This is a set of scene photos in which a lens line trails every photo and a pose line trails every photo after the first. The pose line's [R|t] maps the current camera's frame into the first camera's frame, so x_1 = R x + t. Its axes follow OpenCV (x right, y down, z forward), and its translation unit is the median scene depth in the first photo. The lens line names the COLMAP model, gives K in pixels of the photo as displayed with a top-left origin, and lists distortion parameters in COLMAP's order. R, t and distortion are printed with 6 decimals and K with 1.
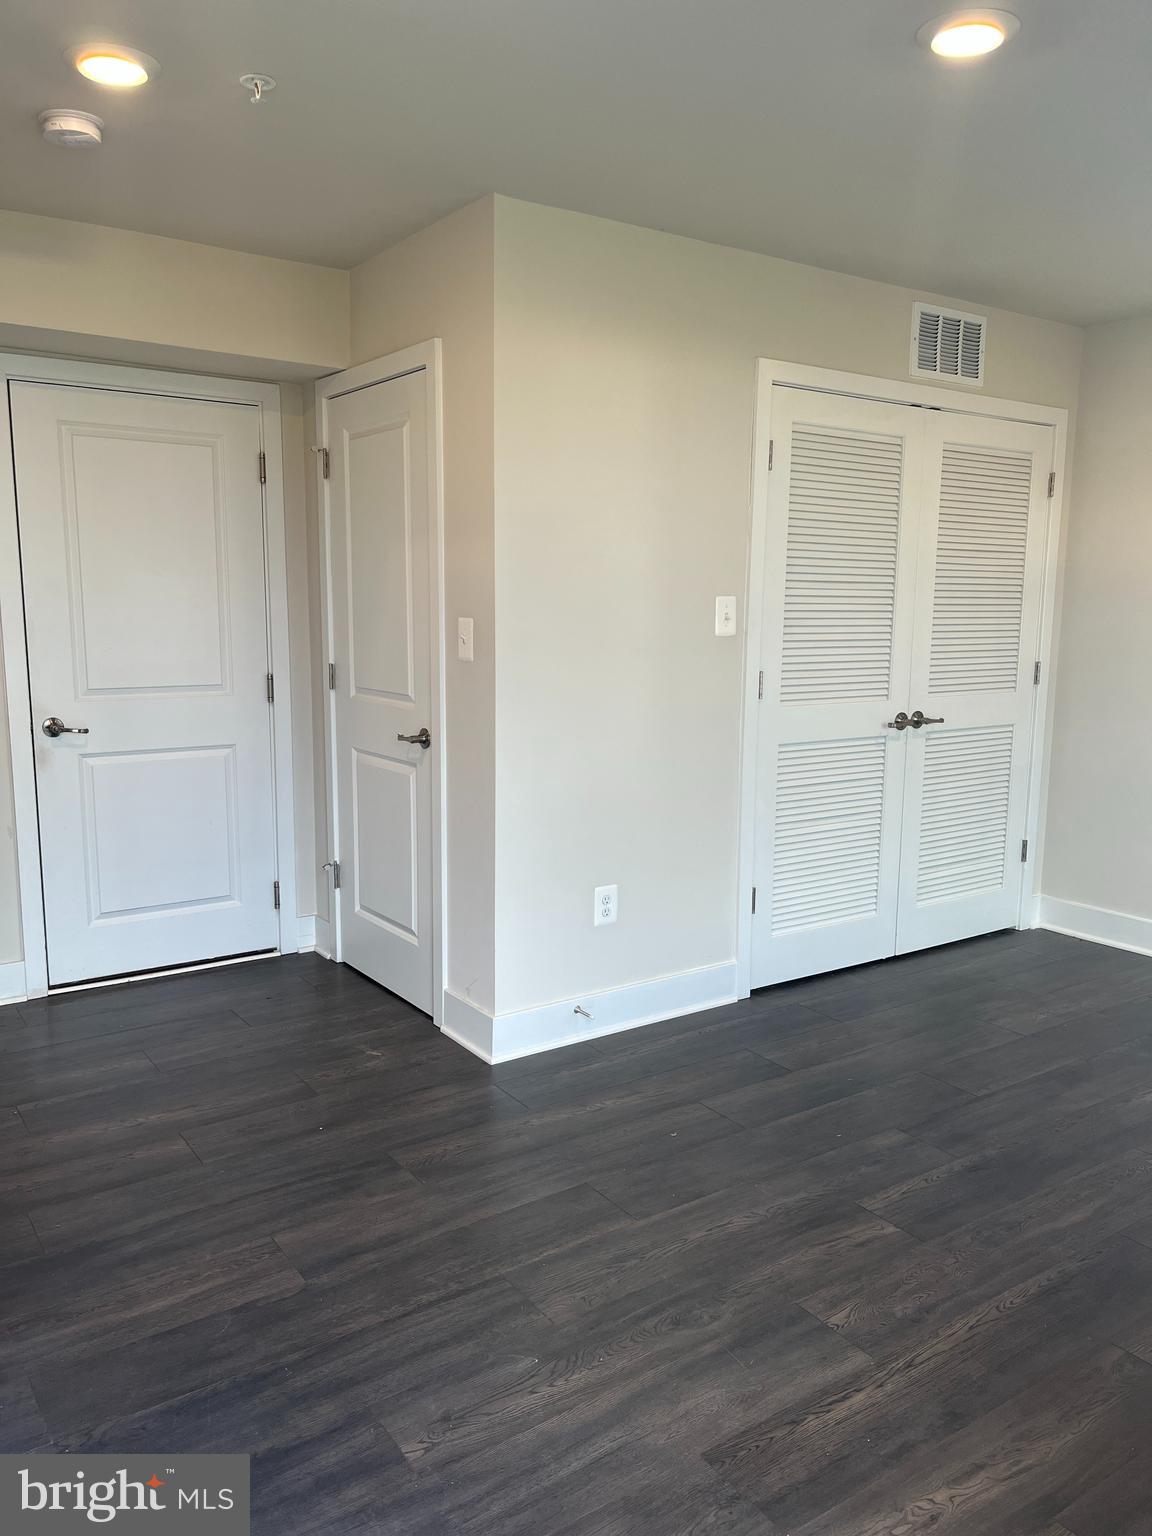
lens RADIAL K [[1165.4, 0, 580.9], [0, 1165.4, 785.9], [0, 0, 1]] dist [0.086853, -0.104369]
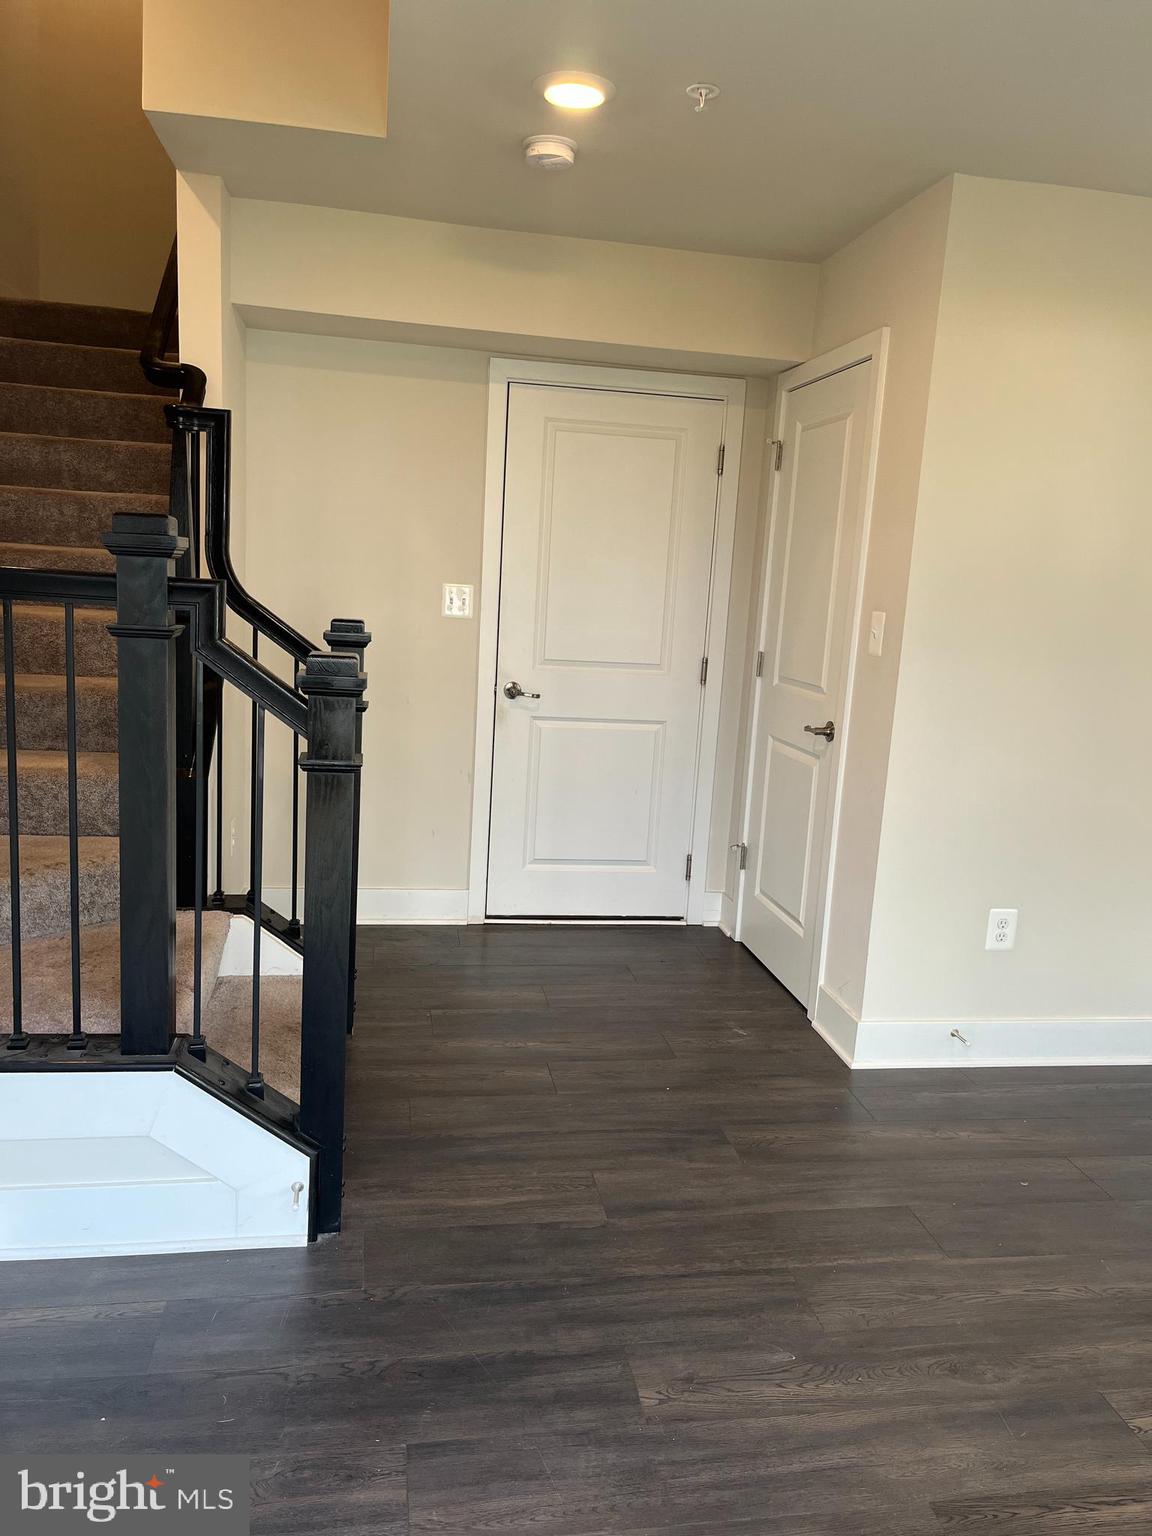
lens RADIAL K [[1165.4, 0, 580.9], [0, 1165.4, 785.9], [0, 0, 1]] dist [0.086853, -0.104369]
pose [[0.905222, 0.119367, -0.407830, 0.101056], [-0.117012, 0.992652, 0.030818, -0.000806], [0.408512, 0.019823, 0.912538, 0.006031]]
